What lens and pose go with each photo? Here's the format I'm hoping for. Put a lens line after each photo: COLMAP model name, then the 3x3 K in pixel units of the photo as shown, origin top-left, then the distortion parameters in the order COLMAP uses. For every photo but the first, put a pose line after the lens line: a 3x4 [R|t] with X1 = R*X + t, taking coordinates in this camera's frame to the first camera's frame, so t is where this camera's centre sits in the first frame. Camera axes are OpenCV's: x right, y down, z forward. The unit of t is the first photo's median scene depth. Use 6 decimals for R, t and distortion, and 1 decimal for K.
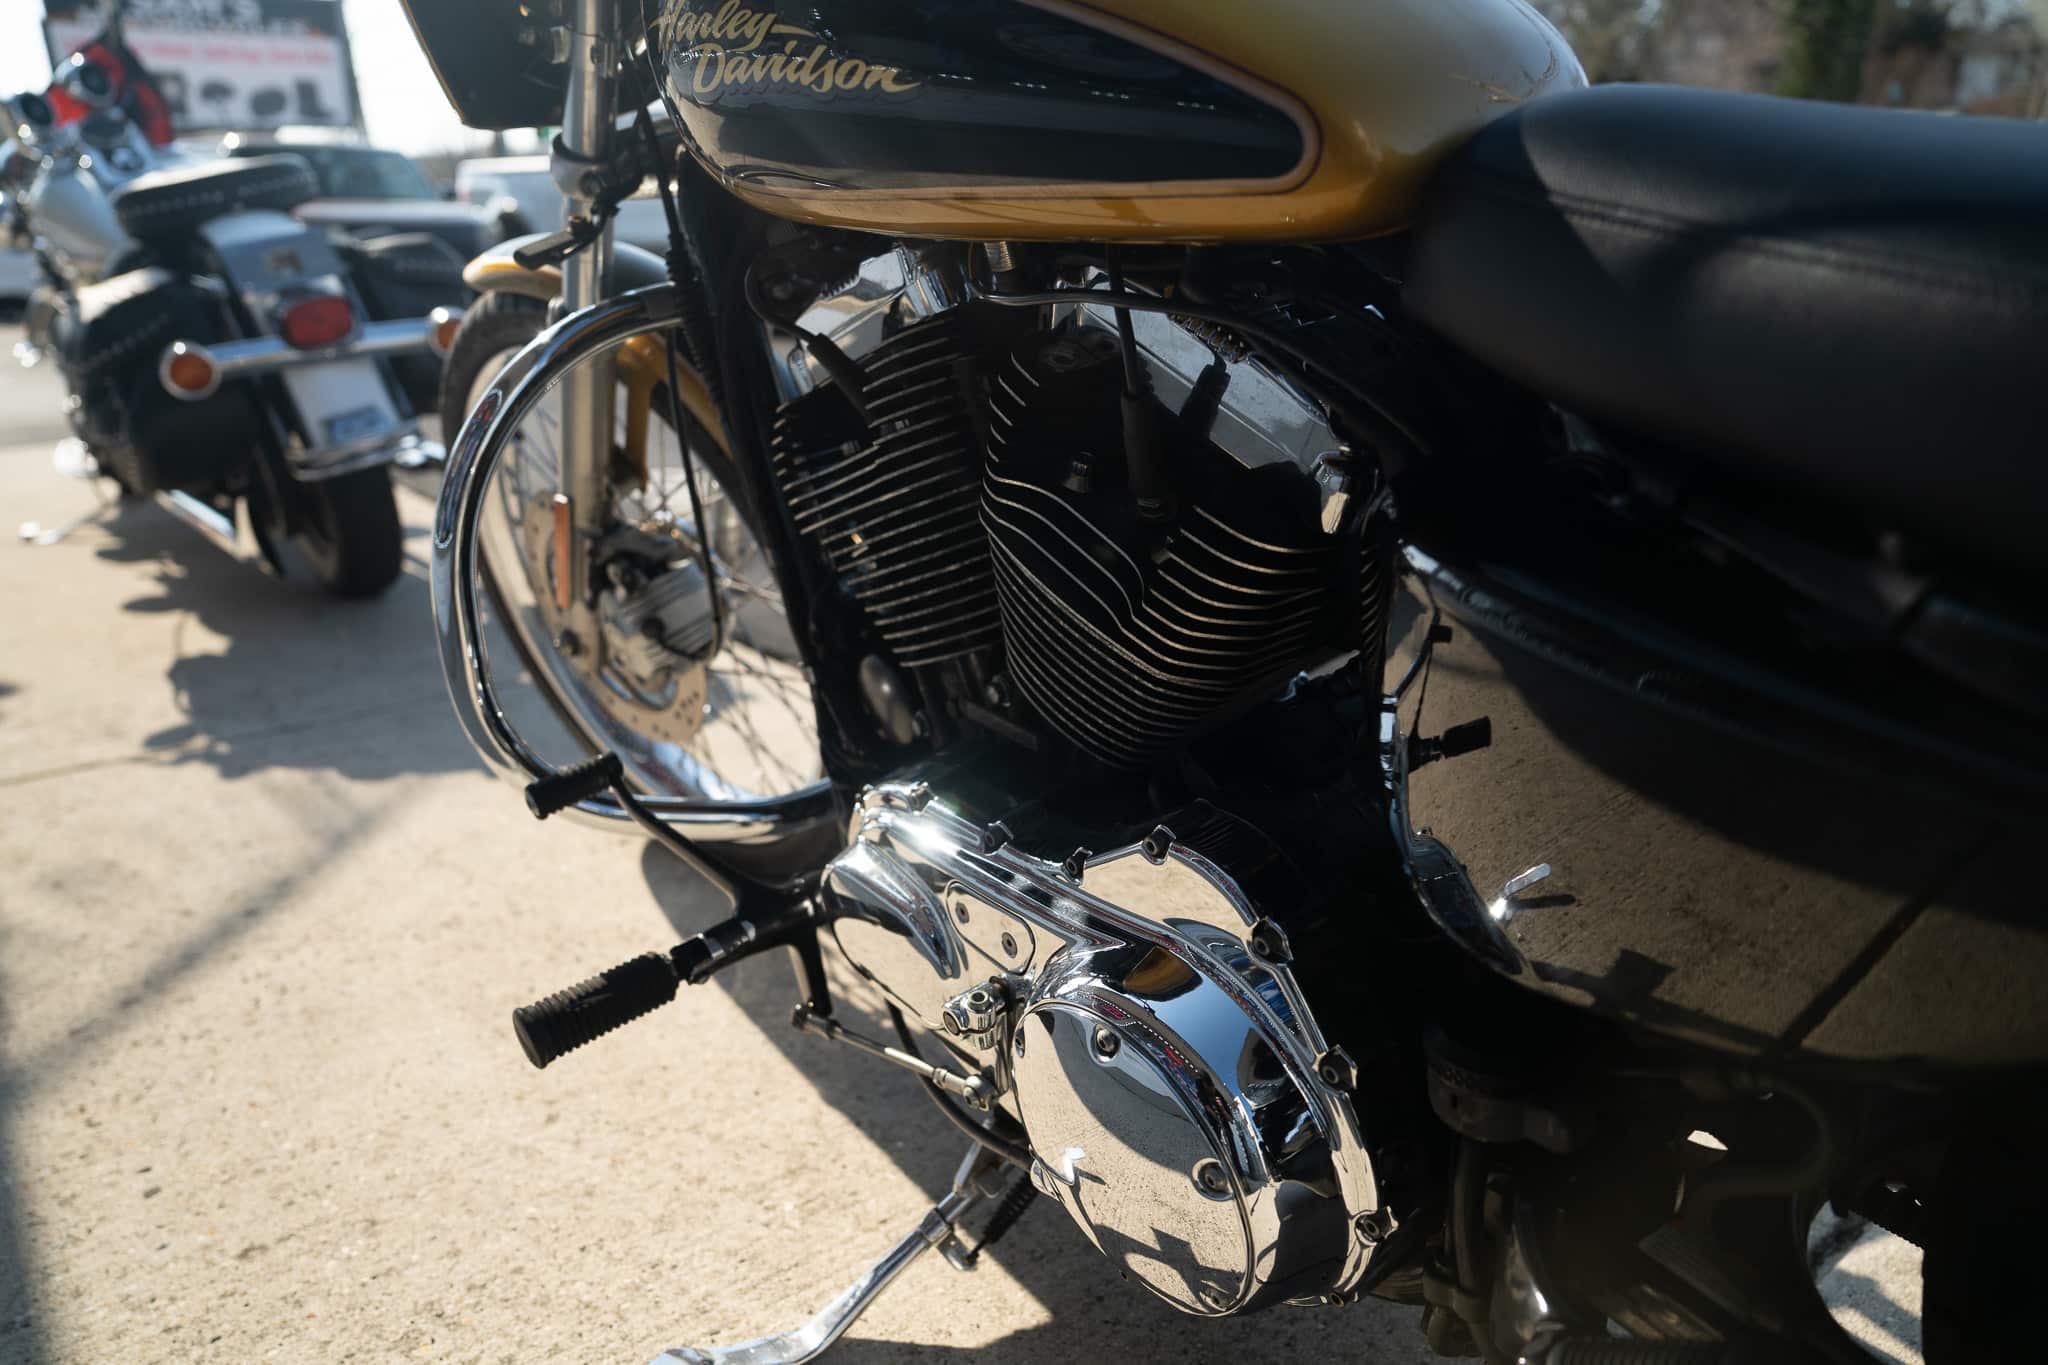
lens RADIAL K [[1395.3, 0, 1026.8], [0, 1395.3, 692.1], [0, 0, 1]] dist [-0.102571, 0.077815]
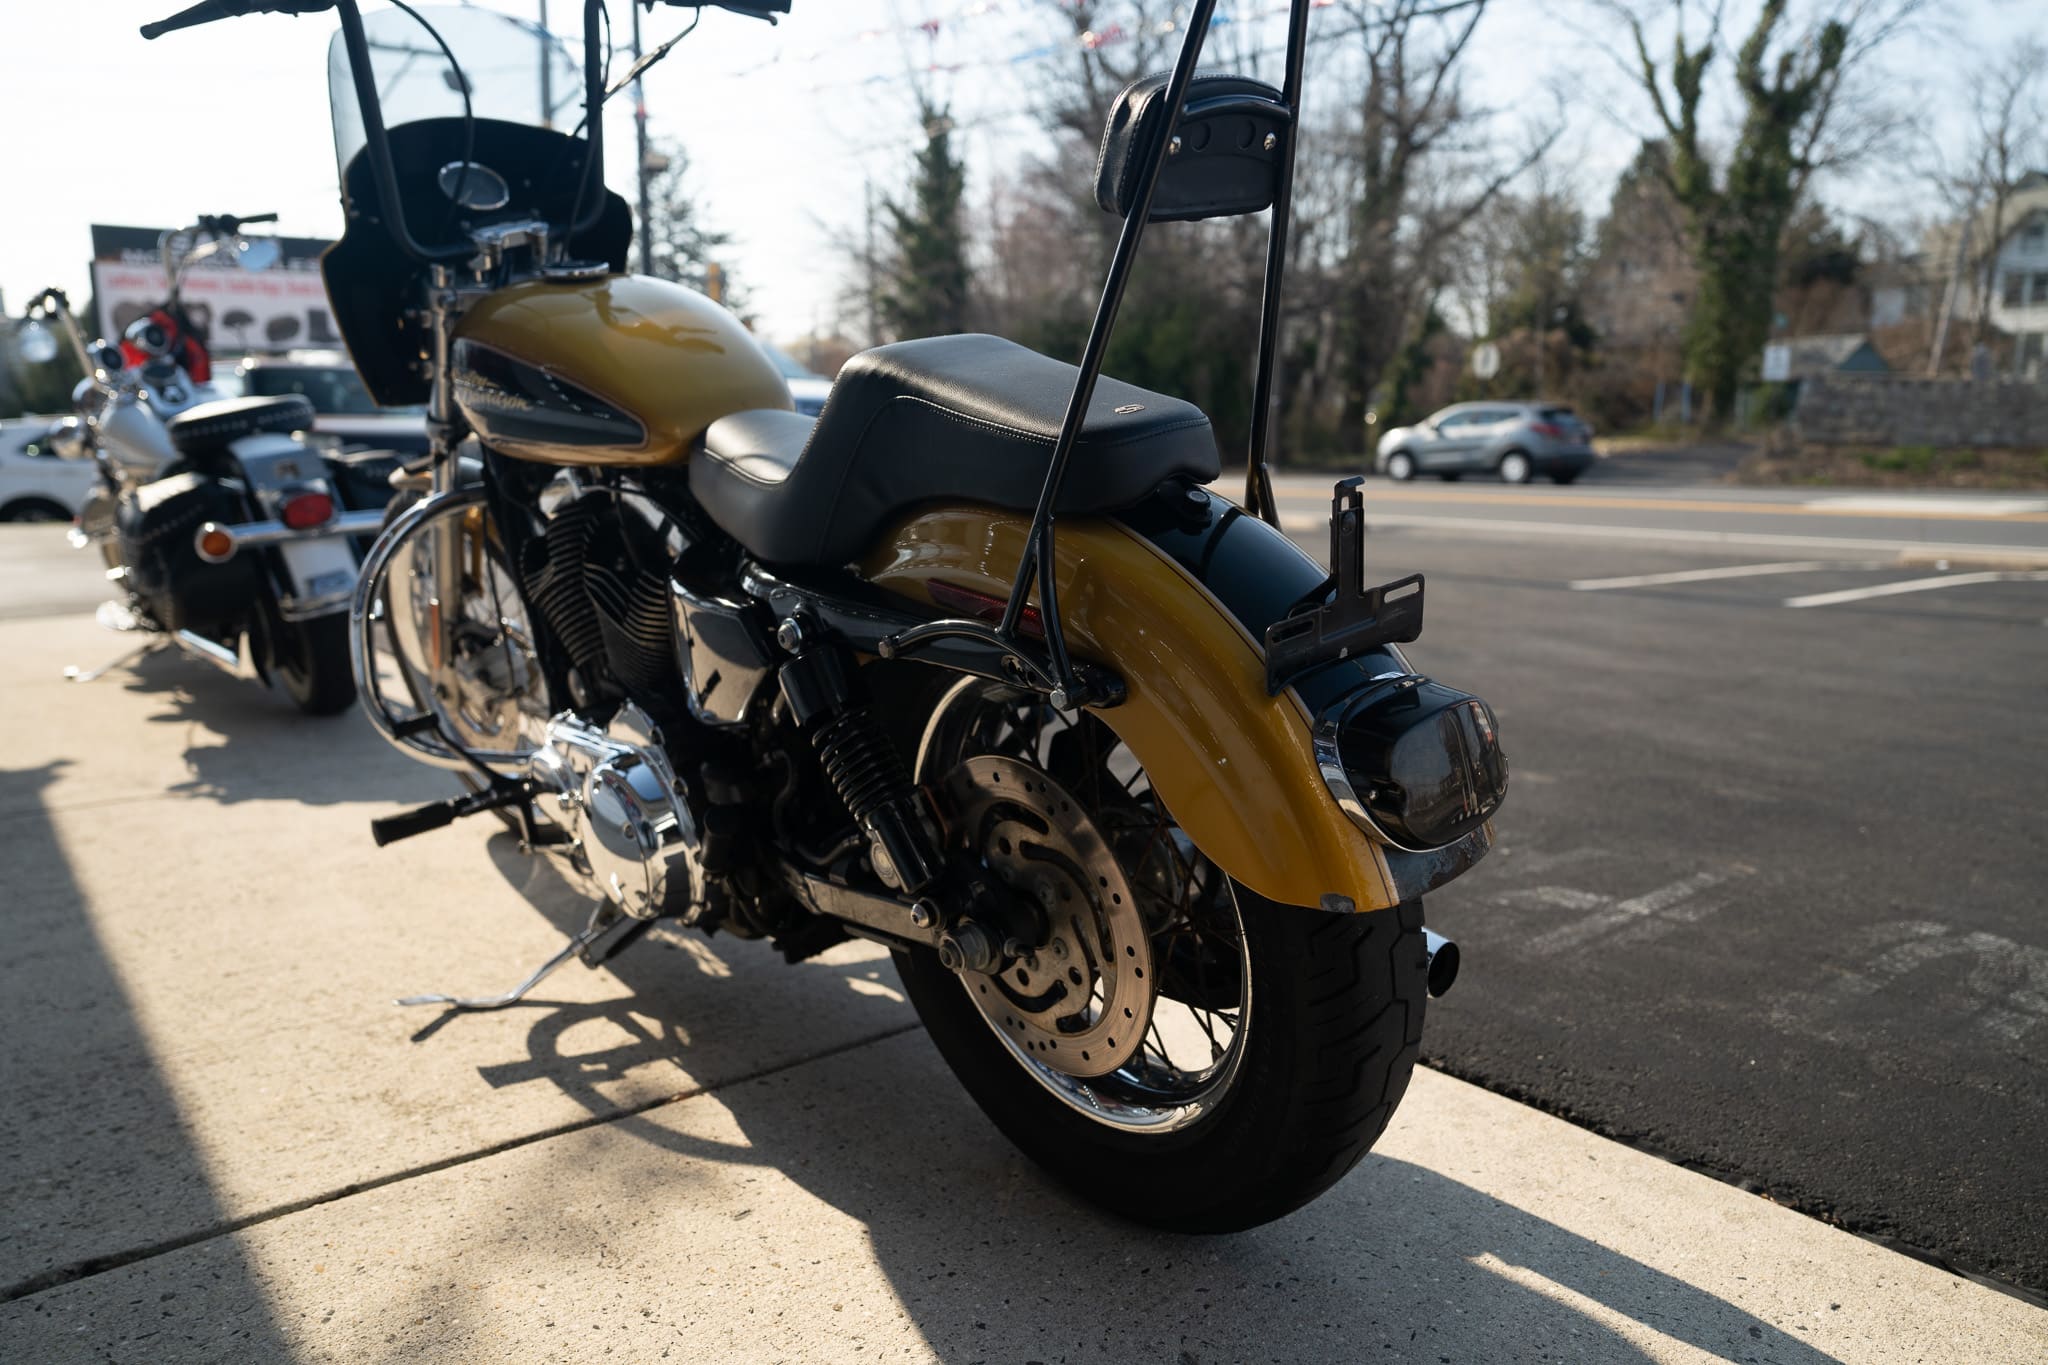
lens RADIAL K [[1395.3, 0, 1026.8], [0, 1395.3, 692.1], [0, 0, 1]] dist [-0.102571, 0.077815]
pose [[0.999921, 0.002074, 0.012427, 0.202606], [-0.000246, 0.989384, -0.145322, 0.116037], [-0.012597, 0.145307, 0.989306, -0.372805]]
